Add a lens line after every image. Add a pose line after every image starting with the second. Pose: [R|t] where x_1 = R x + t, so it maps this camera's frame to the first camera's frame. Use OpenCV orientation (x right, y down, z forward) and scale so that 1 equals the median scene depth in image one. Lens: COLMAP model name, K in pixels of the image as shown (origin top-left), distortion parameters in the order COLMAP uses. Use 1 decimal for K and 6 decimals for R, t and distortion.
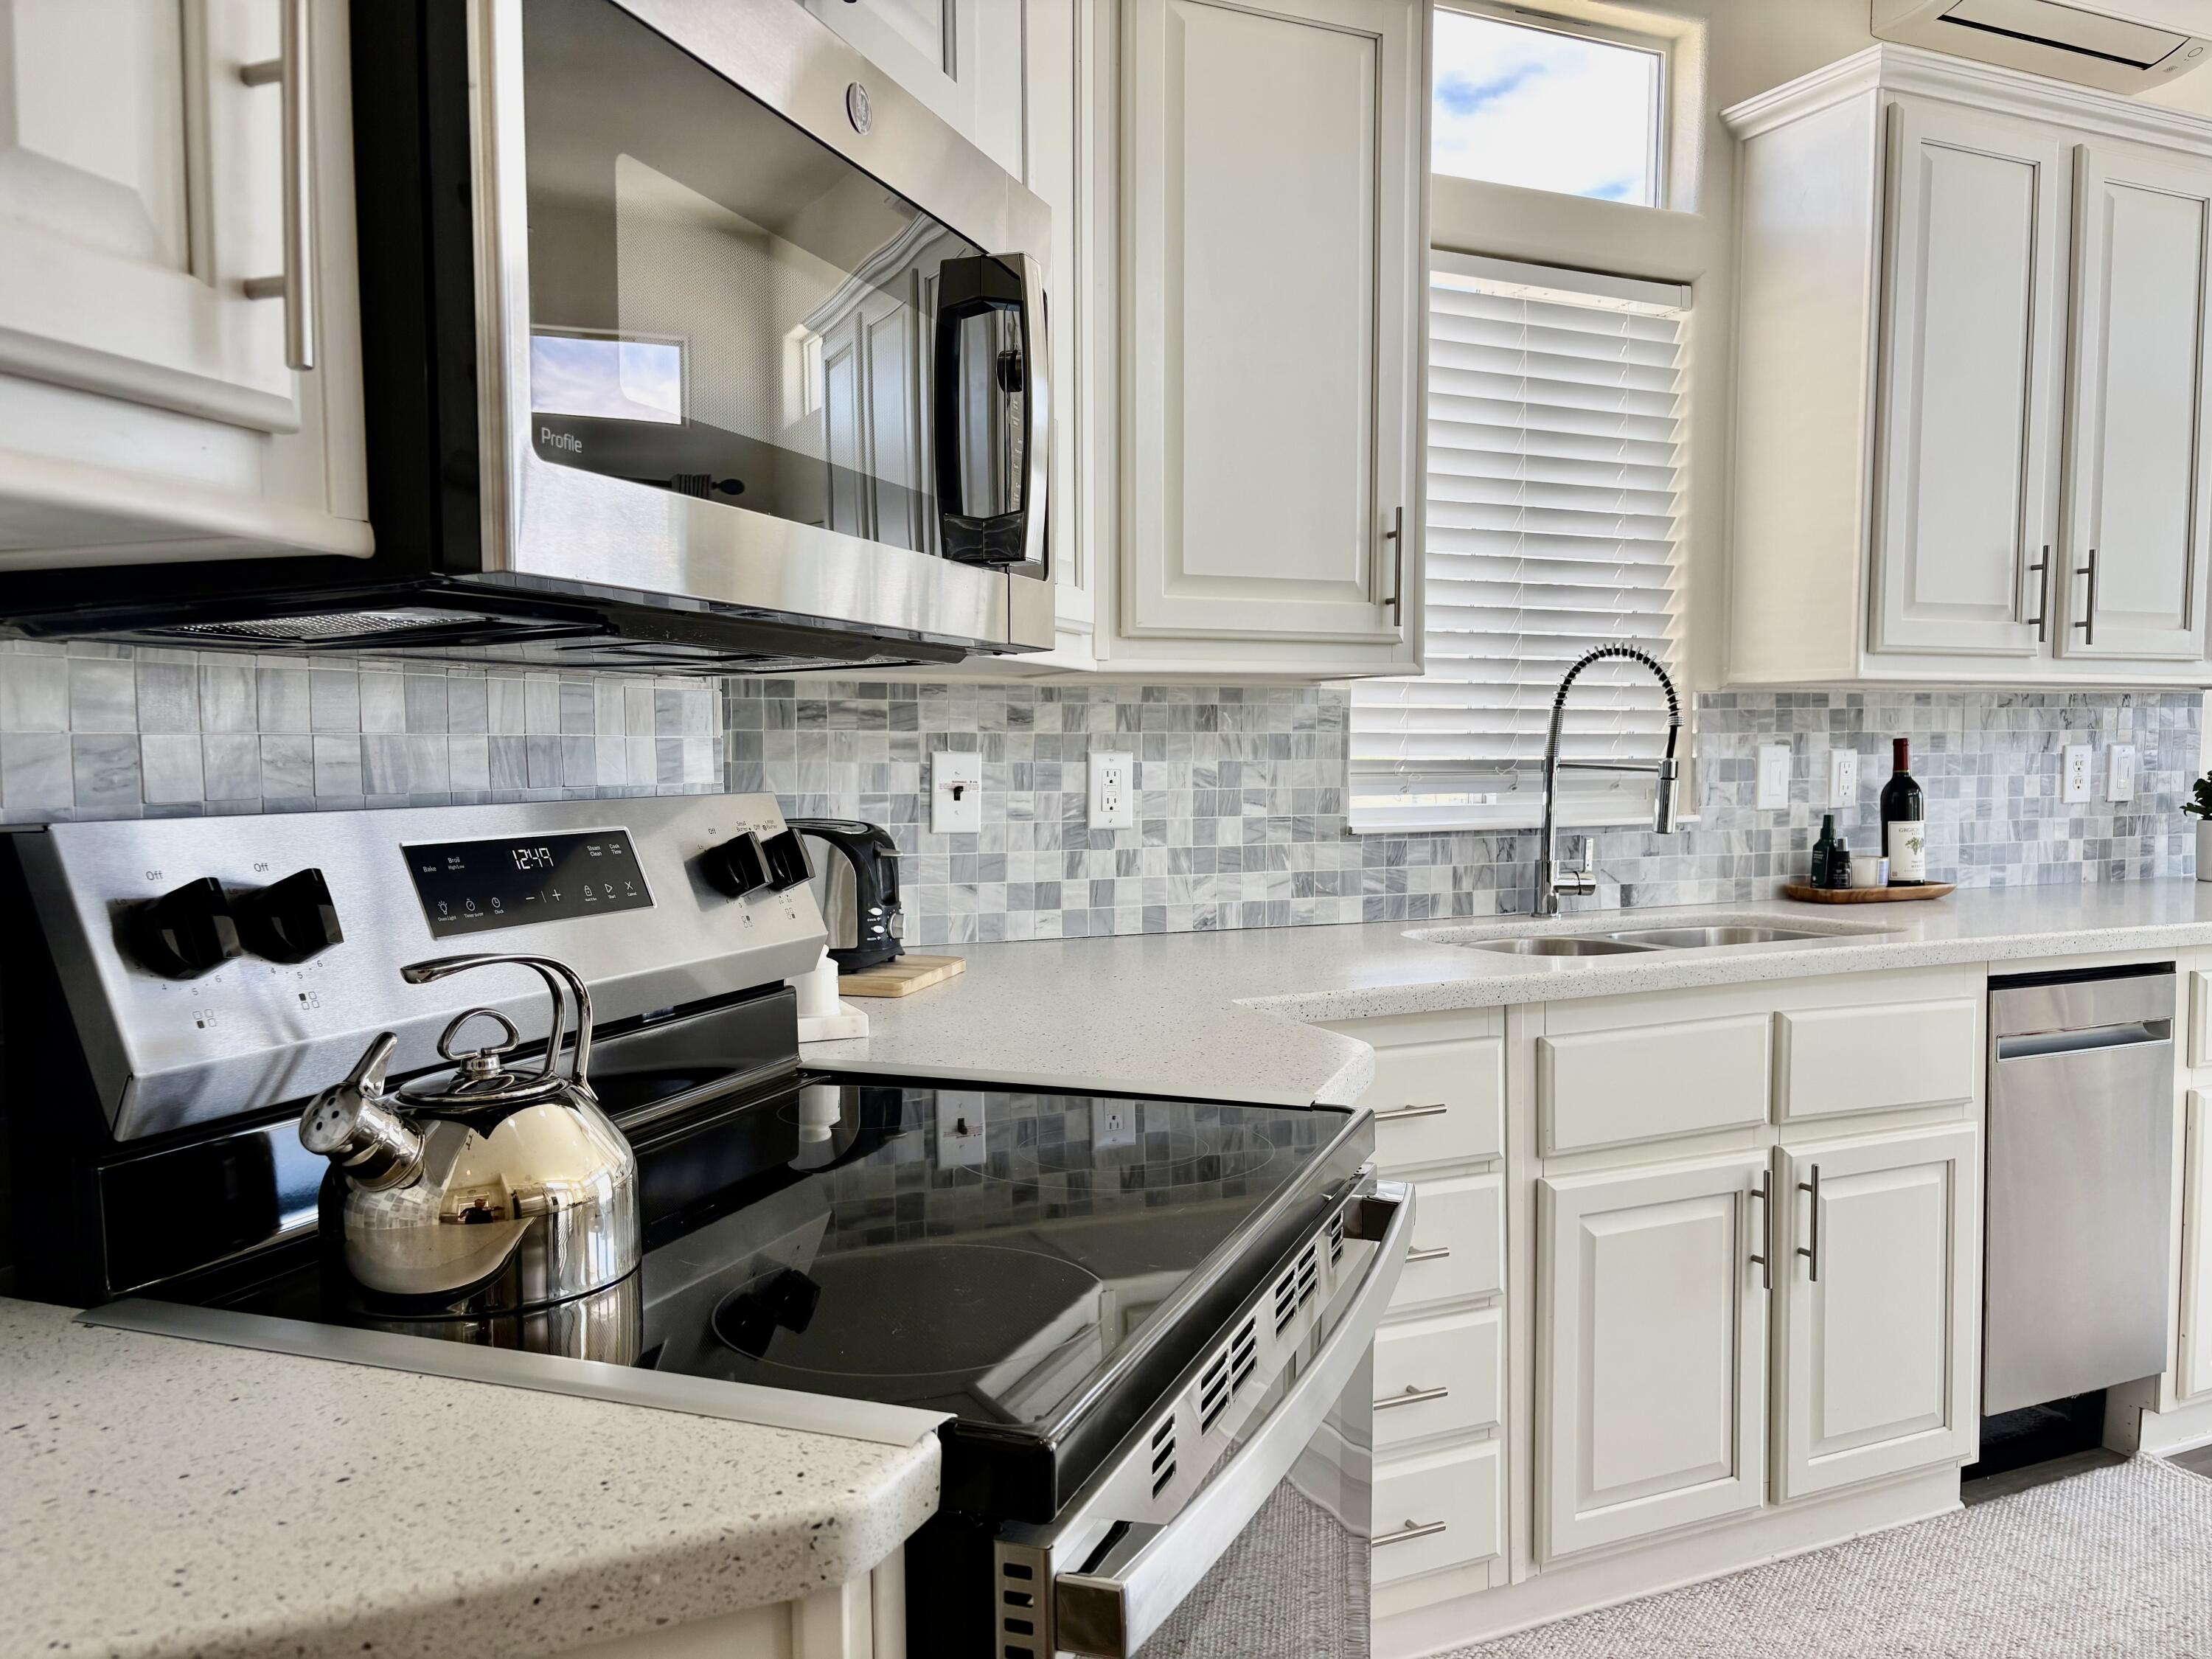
lens RADIAL K [[1677.8, 0, 1094.5], [0, 1677.8, 854.8], [0, 0, 1]] dist [0.038887, -0.037235]
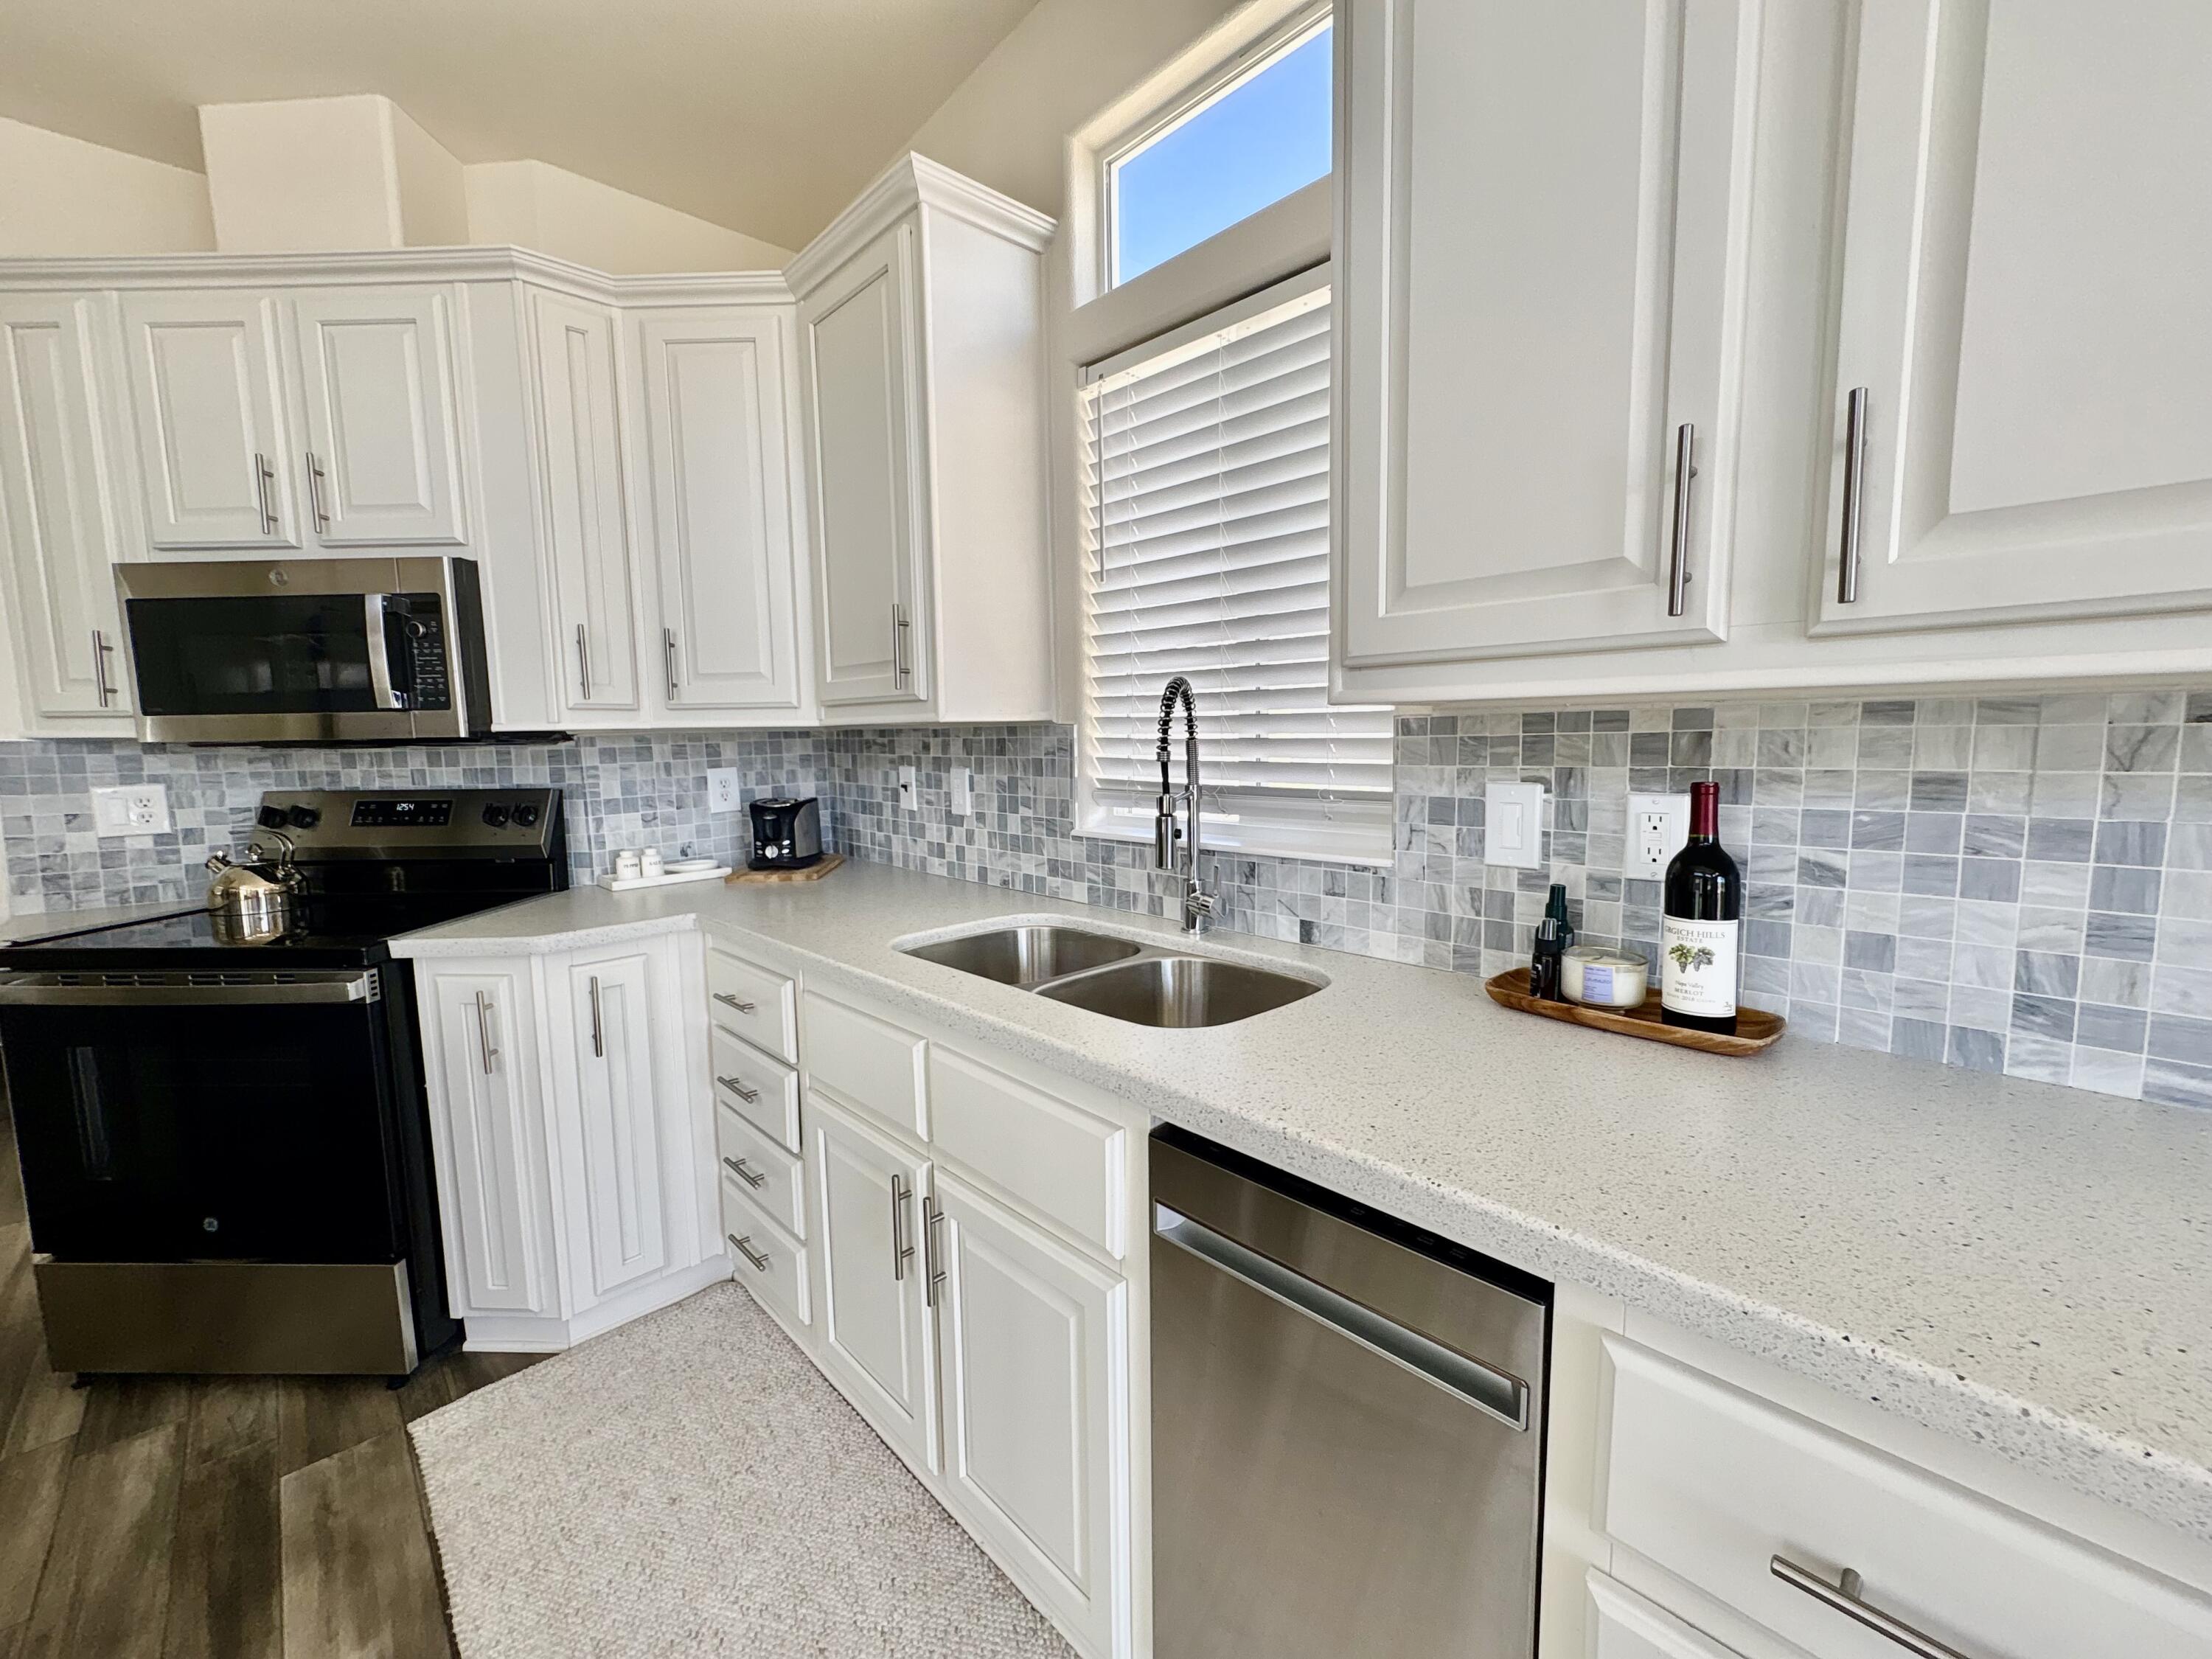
lens RADIAL K [[886.9, 0, 1106.1], [0, 886.9, 826.0], [0, 0, 1]] dist [-0.000398, 0.000419]
pose [[0.328493, 0.099899, -0.939209, 0.813937], [-0.043264, 0.994938, 0.090695, -0.083575], [0.943515, 0.010841, 0.331152, 0.790170]]
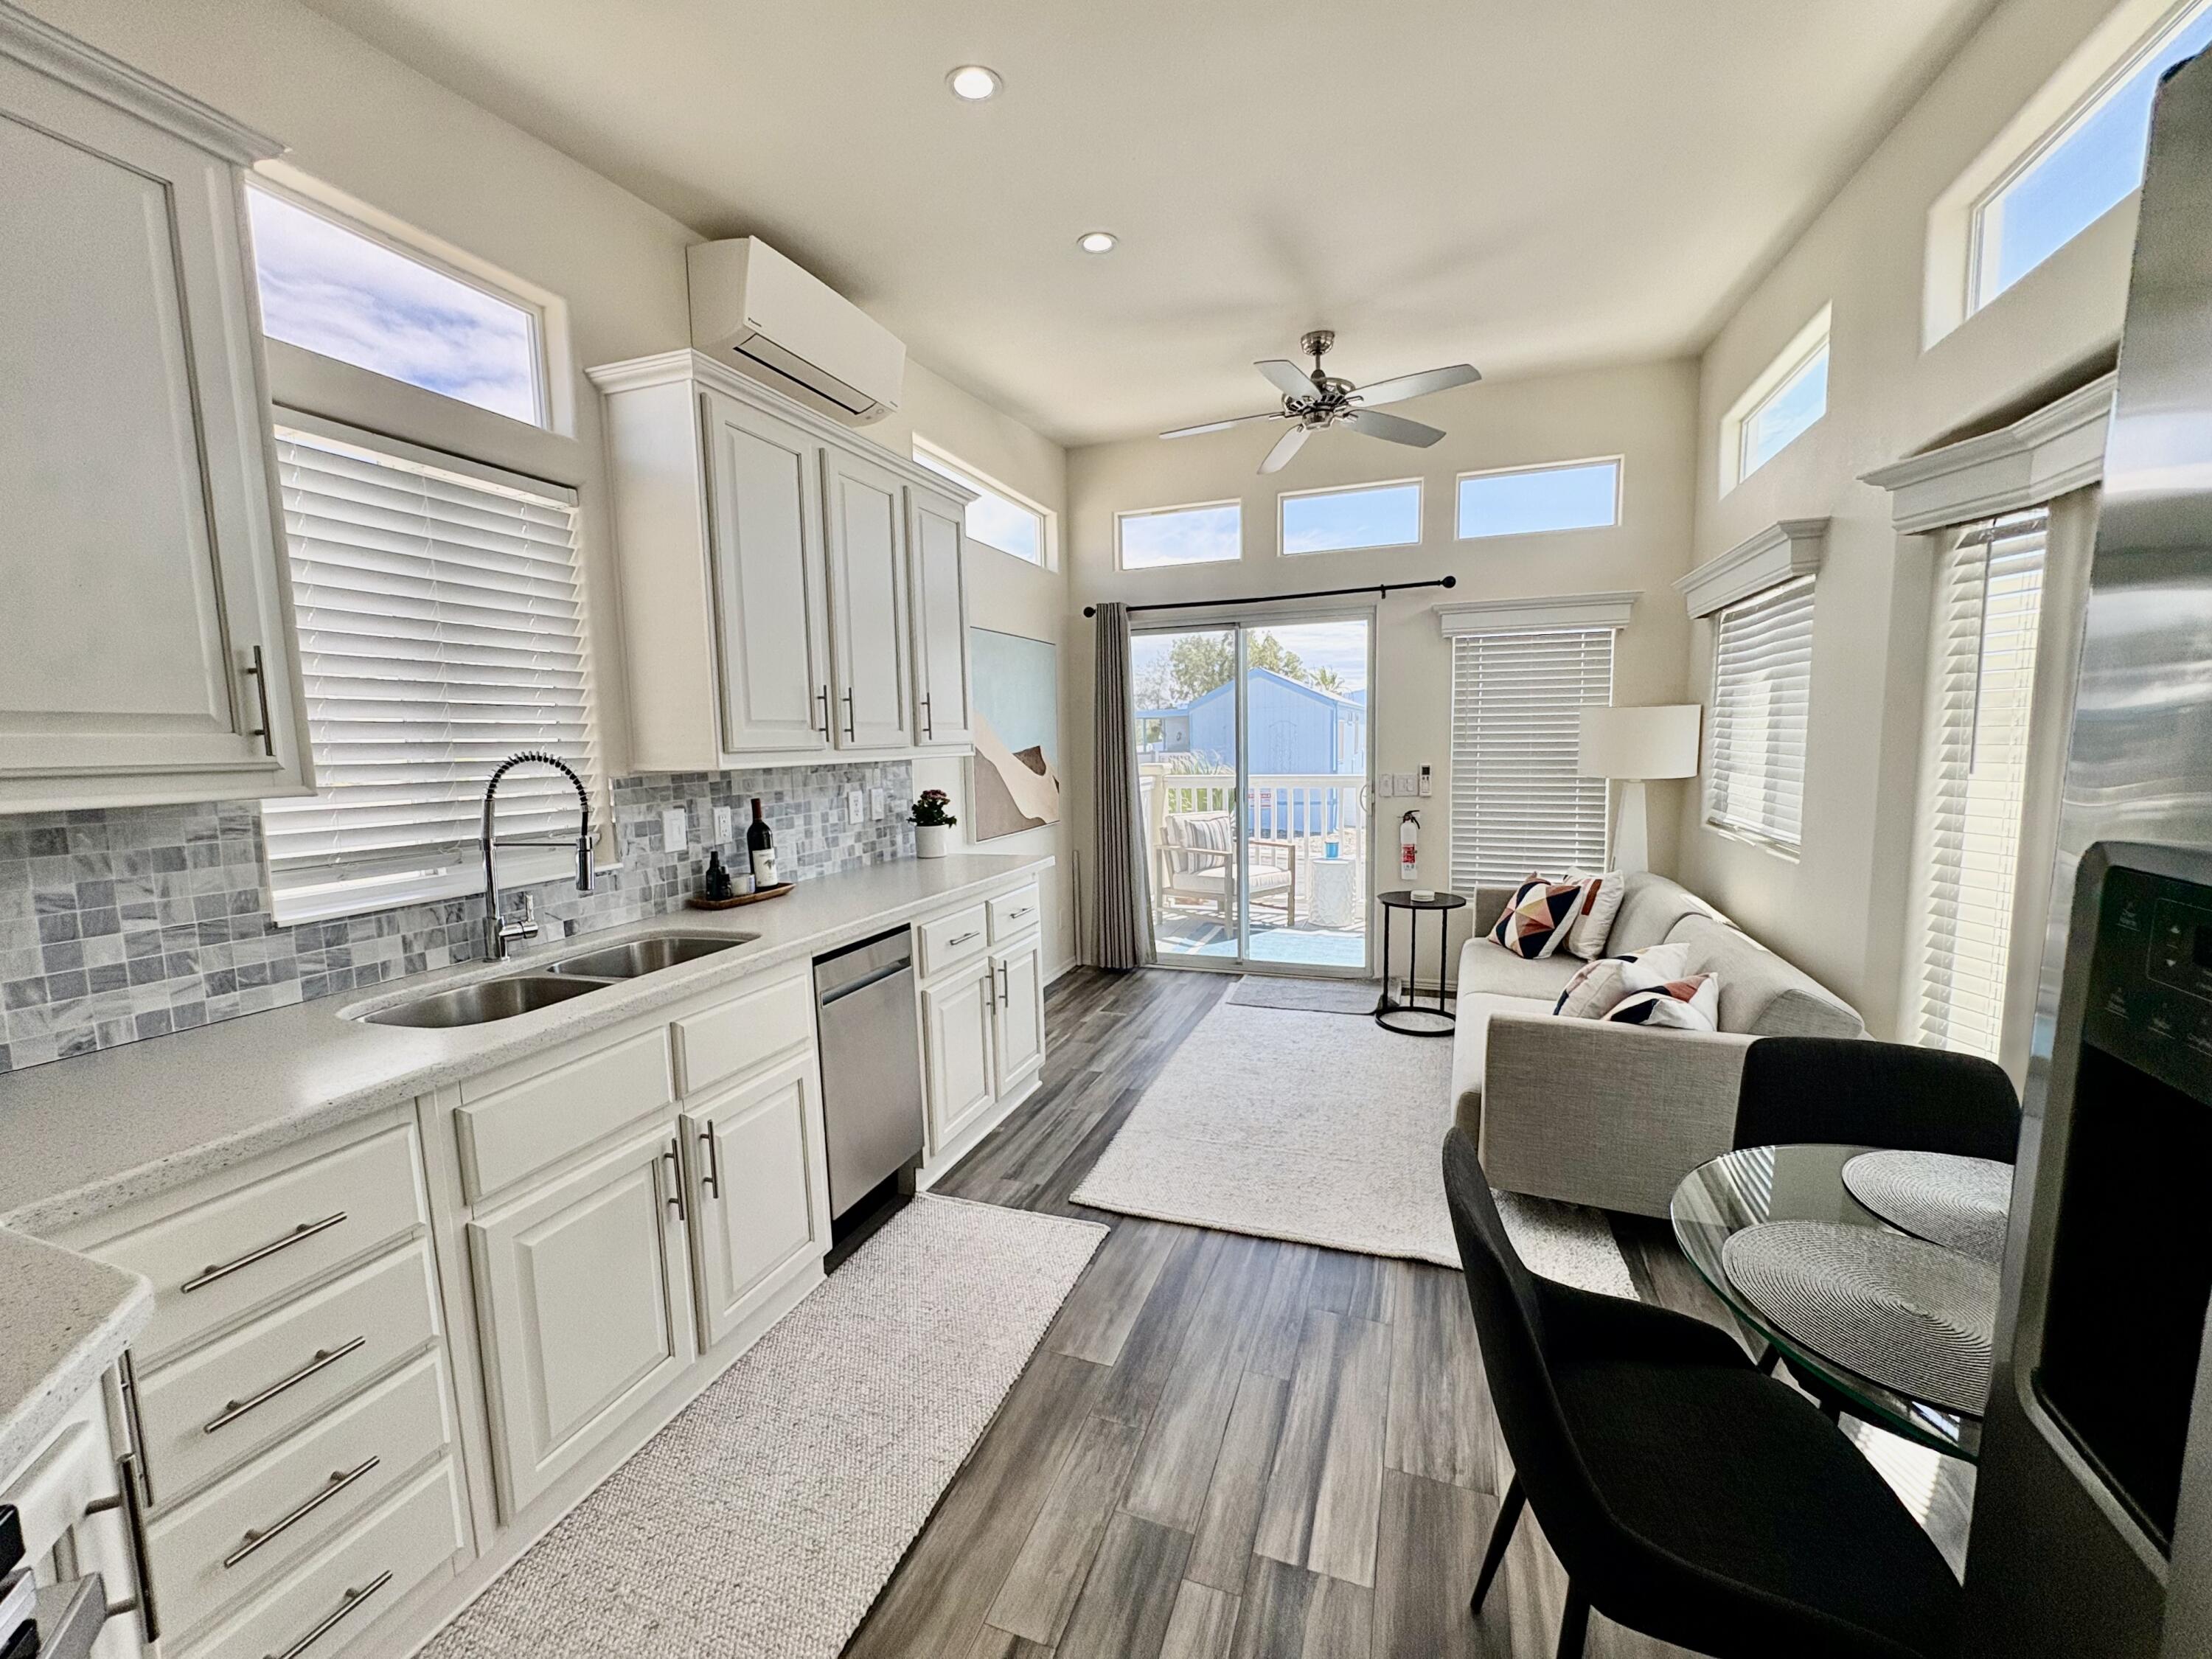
lens RADIAL K [[886.9, 0, 1102.2], [0, 886.9, 828.5], [0, 0, 1]] dist [-0.000398, 0.000419]
pose [[0.706970, -0.087012, 0.701871, 0.132148], [0.071985, 0.996102, 0.050980, -0.068746], [-0.703571, 0.014482, 0.710478, 0.190362]]
